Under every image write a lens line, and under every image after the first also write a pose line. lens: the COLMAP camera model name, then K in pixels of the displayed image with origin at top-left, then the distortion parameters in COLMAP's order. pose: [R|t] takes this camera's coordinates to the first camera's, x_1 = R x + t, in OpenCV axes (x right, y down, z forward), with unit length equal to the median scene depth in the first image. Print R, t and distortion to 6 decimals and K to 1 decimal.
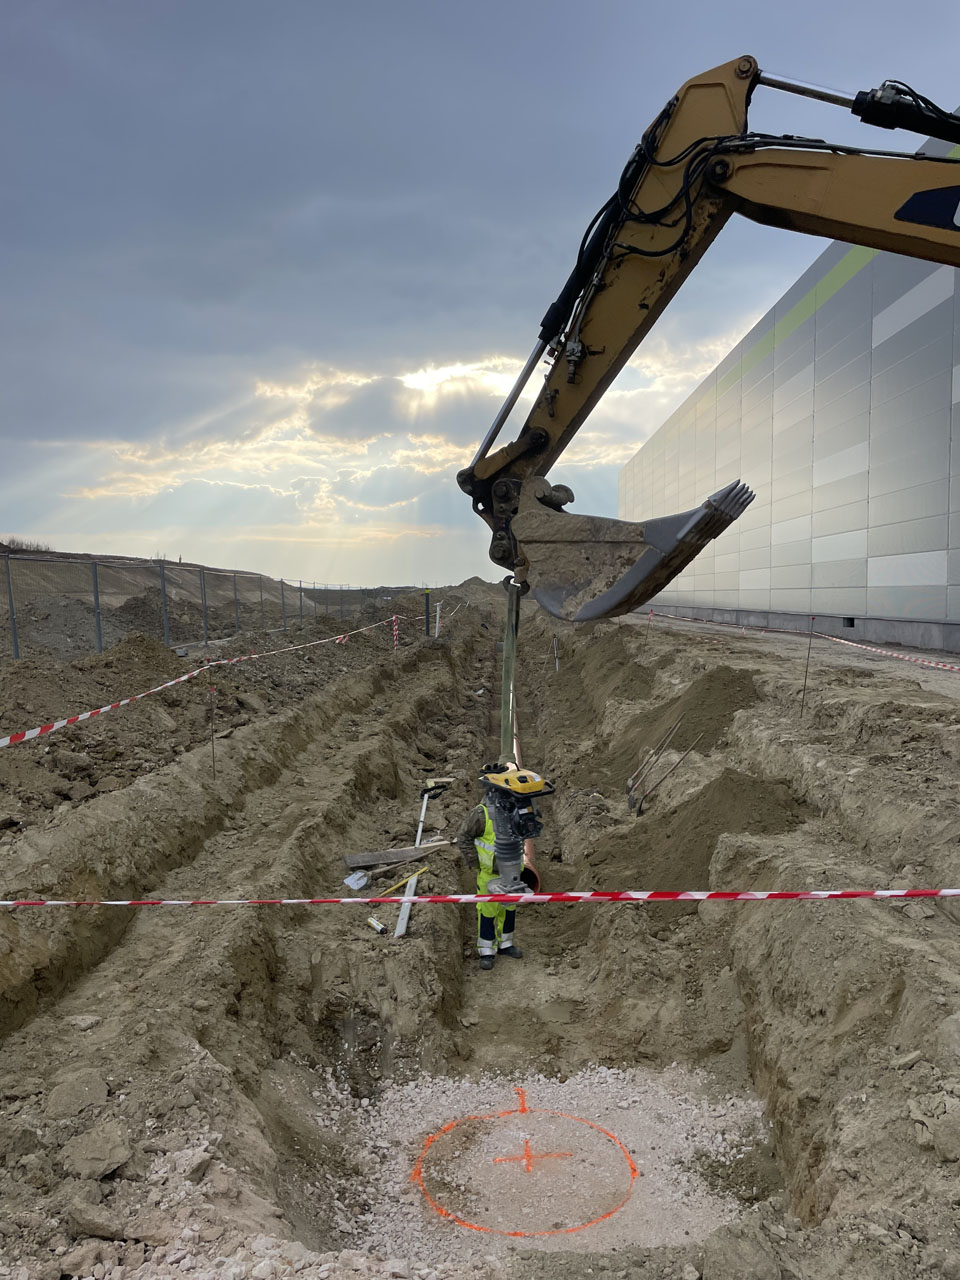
lens RADIAL K [[987.6, 0, 486.2], [0, 987.6, 636.5], [0, 0, 1]] dist [0.080887, -0.108288]
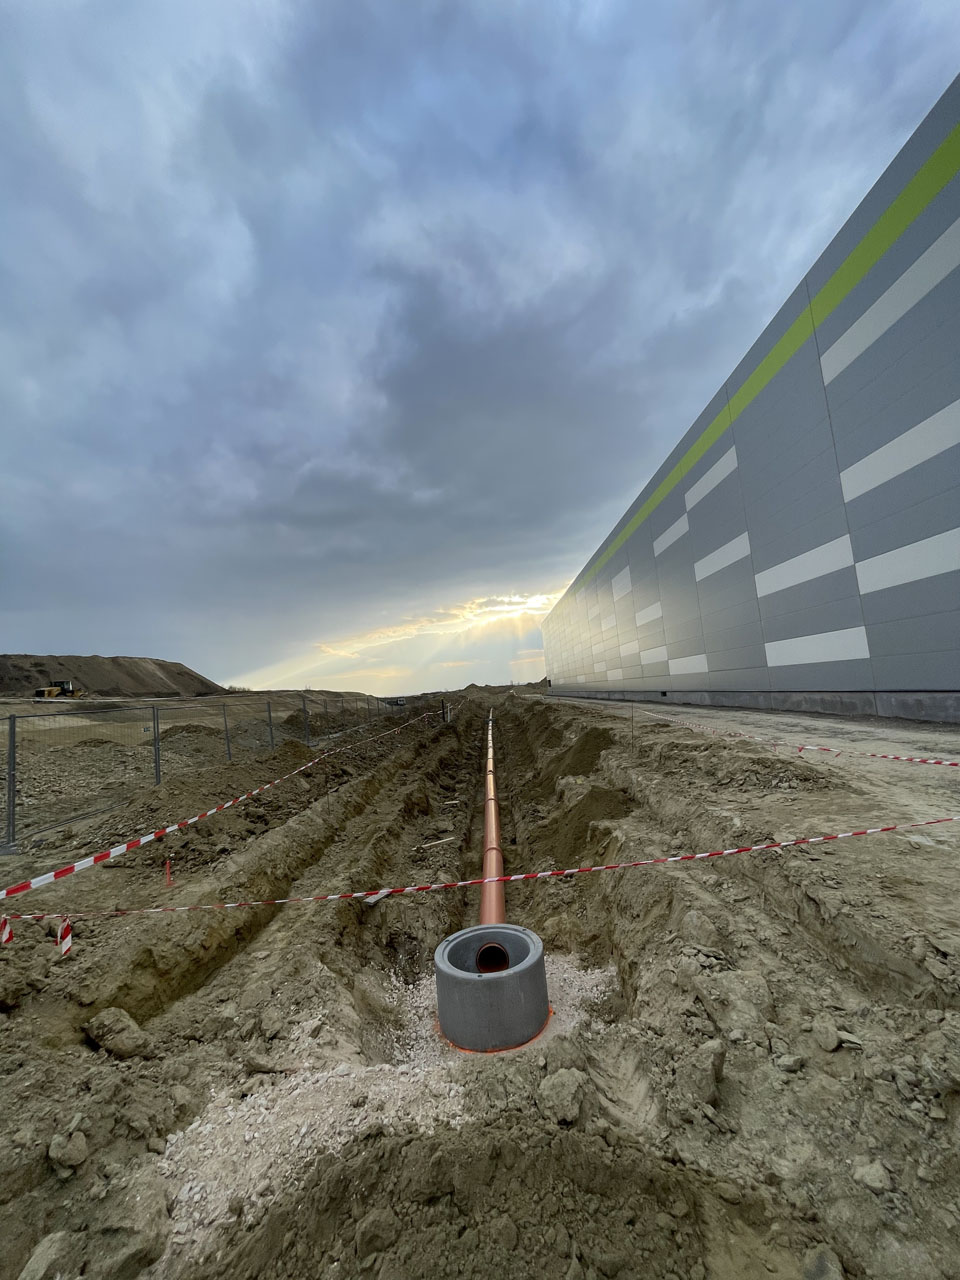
lens RADIAL K [[522.4, 0, 479.8], [0, 522.4, 637.2], [0, 0, 1]] dist [-0.007458, 0.001216]
pose [[0.996138, -0.087250, 0.009847, 0.049963], [0.087751, 0.985341, -0.146297, -0.030739], [0.003062, 0.146596, 0.989192, -0.070718]]
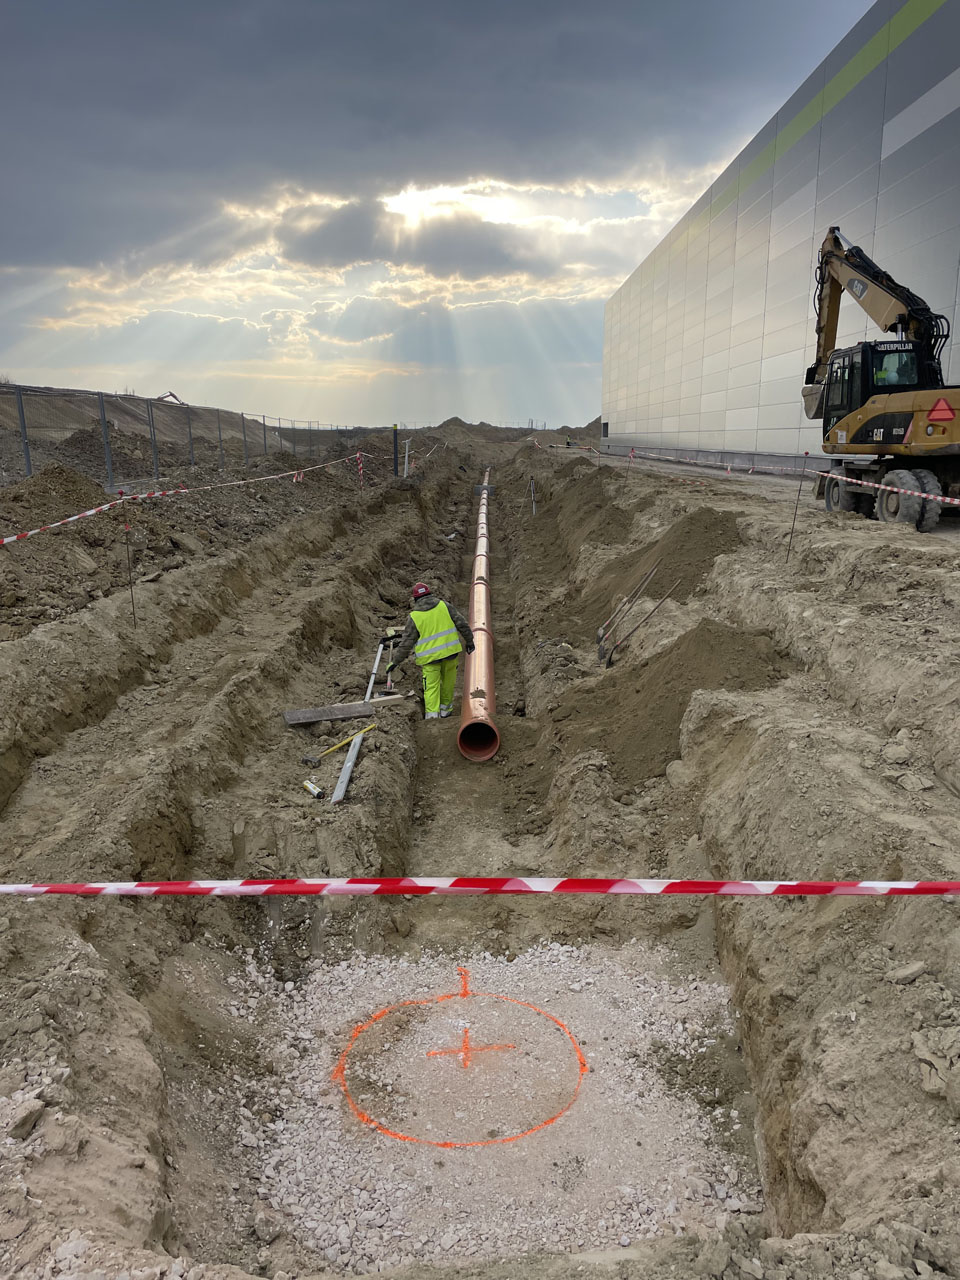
lens RADIAL K [[987.6, 0, 485.2], [0, 987.6, 635.5], [0, 0, 1]] dist [0.080887, -0.108288]
pose [[0.999808, 0.004038, 0.019152, 0.031864], [-0.006948, 0.987978, 0.154441, 0.012345], [-0.018298, -0.154545, 0.987816, 0.138089]]
